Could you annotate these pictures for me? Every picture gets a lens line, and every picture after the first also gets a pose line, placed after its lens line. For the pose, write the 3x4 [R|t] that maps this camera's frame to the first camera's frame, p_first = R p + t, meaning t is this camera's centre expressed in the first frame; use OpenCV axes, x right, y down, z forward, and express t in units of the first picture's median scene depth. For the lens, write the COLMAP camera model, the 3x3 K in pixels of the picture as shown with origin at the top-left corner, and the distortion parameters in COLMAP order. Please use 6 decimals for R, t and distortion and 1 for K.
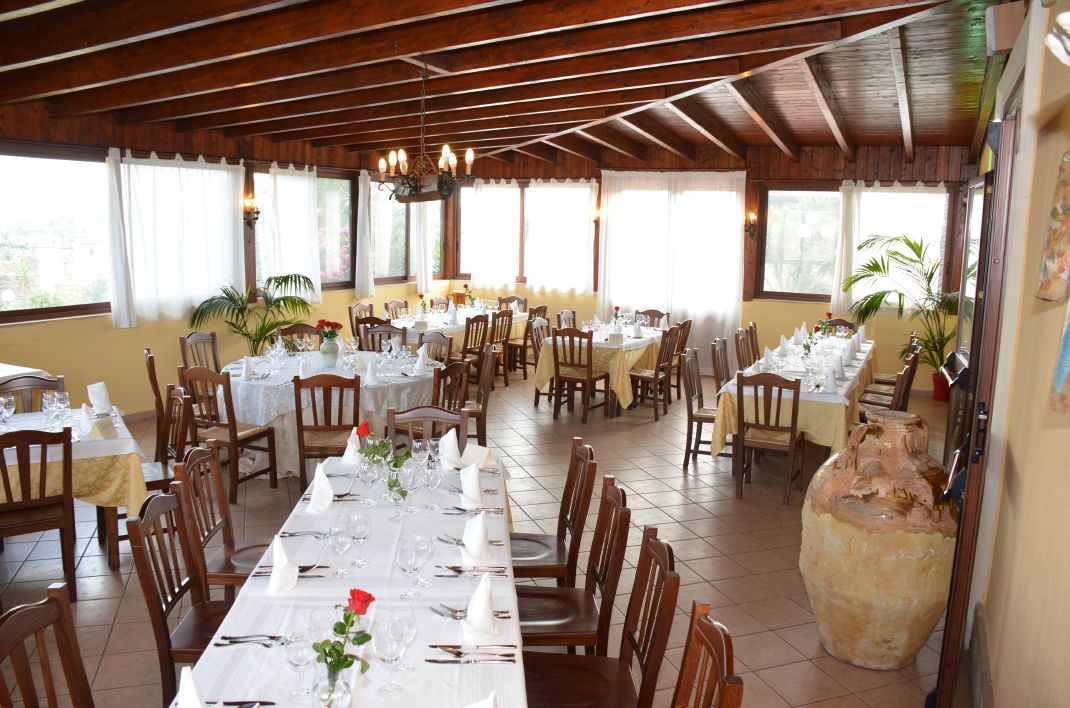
lens RADIAL K [[840.5, 0, 536.3], [0, 840.5, 352.0], [0, 0, 1]] dist [-0.156663, 0.103844]
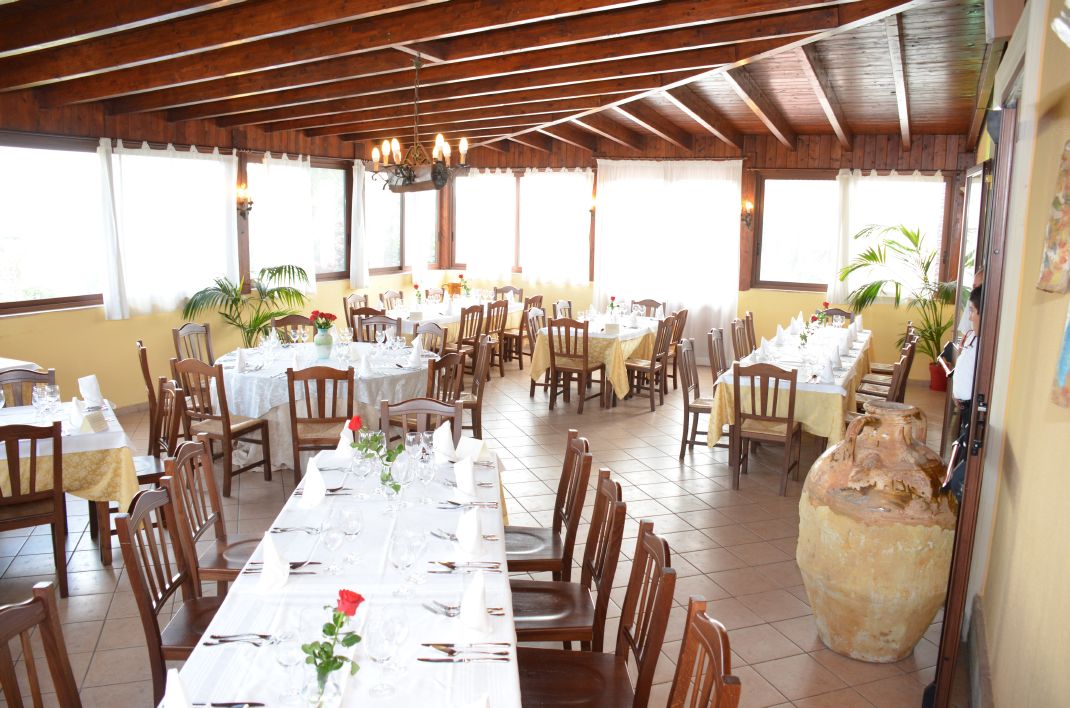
lens RADIAL K [[840.5, 0, 537.1], [0, 840.5, 350.8], [0, 0, 1]] dist [-0.156663, 0.103844]
pose [[0.999983, -0.002801, 0.005147, 0.001348], [0.002743, 0.999933, 0.011234, -0.001690], [-0.005179, -0.011220, 0.999924, 0.006857]]
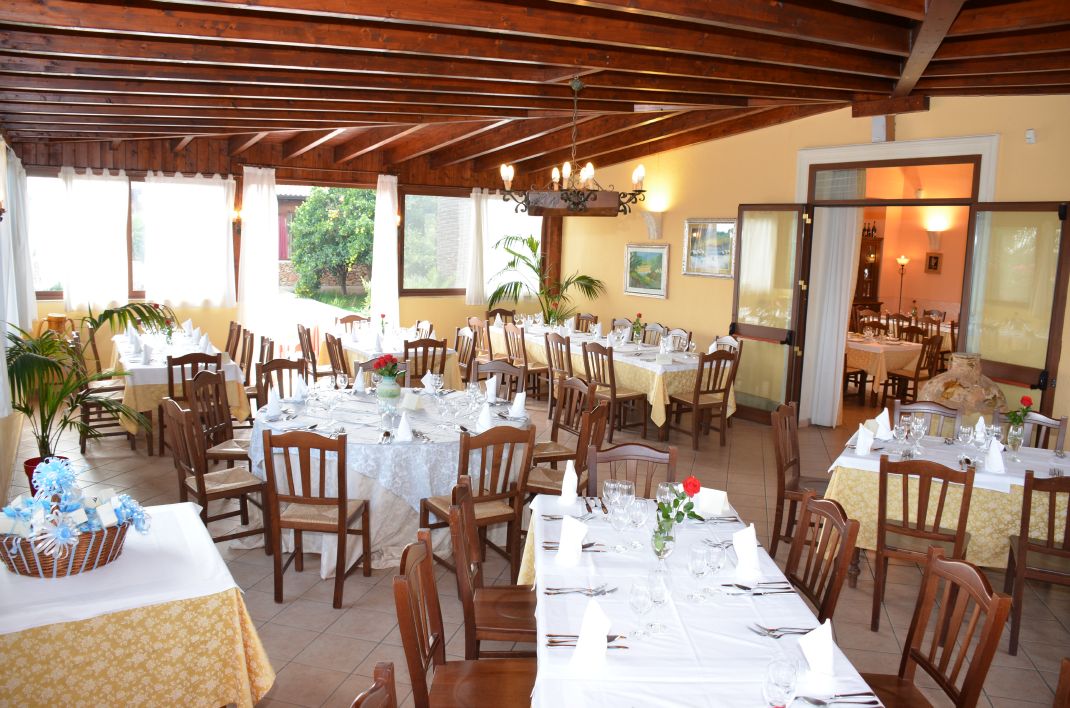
lens RADIAL K [[840.5, 0, 533.7], [0, 840.5, 354.7], [0, 0, 1]] dist [-0.156663, 0.103844]
pose [[0.545622, -0.121056, 0.829242, -0.946084], [0.103783, 0.991655, 0.076479, -0.095975], [-0.831580, 0.044332, 0.553632, 0.479279]]
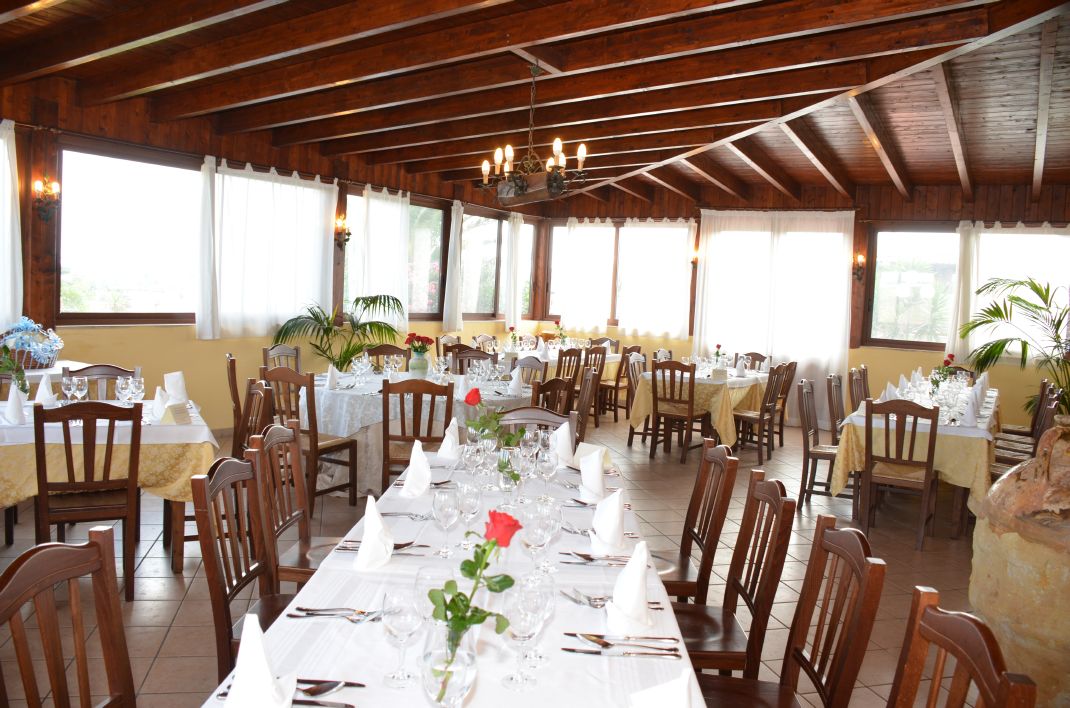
lens RADIAL K [[840.5, 0, 536.3], [0, 840.5, 350.6], [0, 0, 1]] dist [-0.156663, 0.103844]
pose [[0.995303, 0.035226, -0.090176, -0.035041], [-0.042661, 0.995728, -0.081895, 0.058321], [0.086906, 0.085357, 0.992553, 0.078755]]
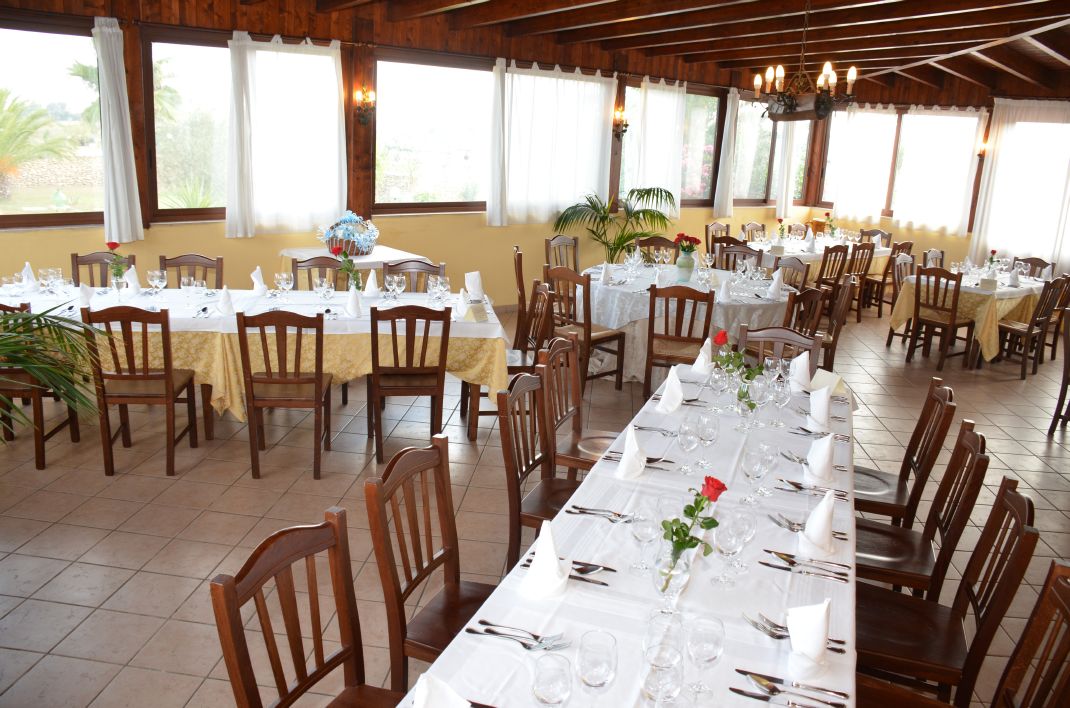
lens RADIAL K [[840.5, 0, 531.3], [0, 840.5, 353.6], [0, 0, 1]] dist [-0.156663, 0.103844]
pose [[0.911481, 0.132360, -0.389465, -0.009611], [-0.095300, 0.989005, 0.113079, 0.009396], [0.400150, -0.065954, 0.914073, -0.015141]]
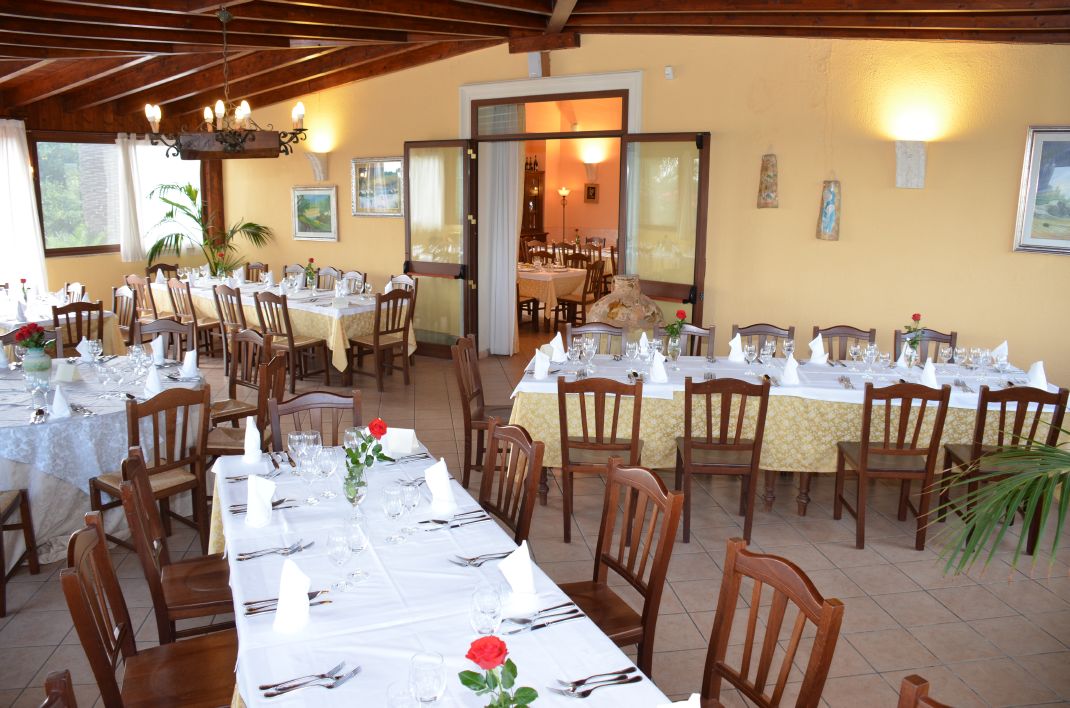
lens RADIAL K [[840.5, 0, 537.5], [0, 840.5, 352.1], [0, 0, 1]] dist [-0.156663, 0.103844]
pose [[0.183799, -0.213645, 0.959465, -0.936719], [0.141265, 0.971703, 0.189309, -0.093623], [-0.972760, 0.100744, 0.208779, 0.481487]]
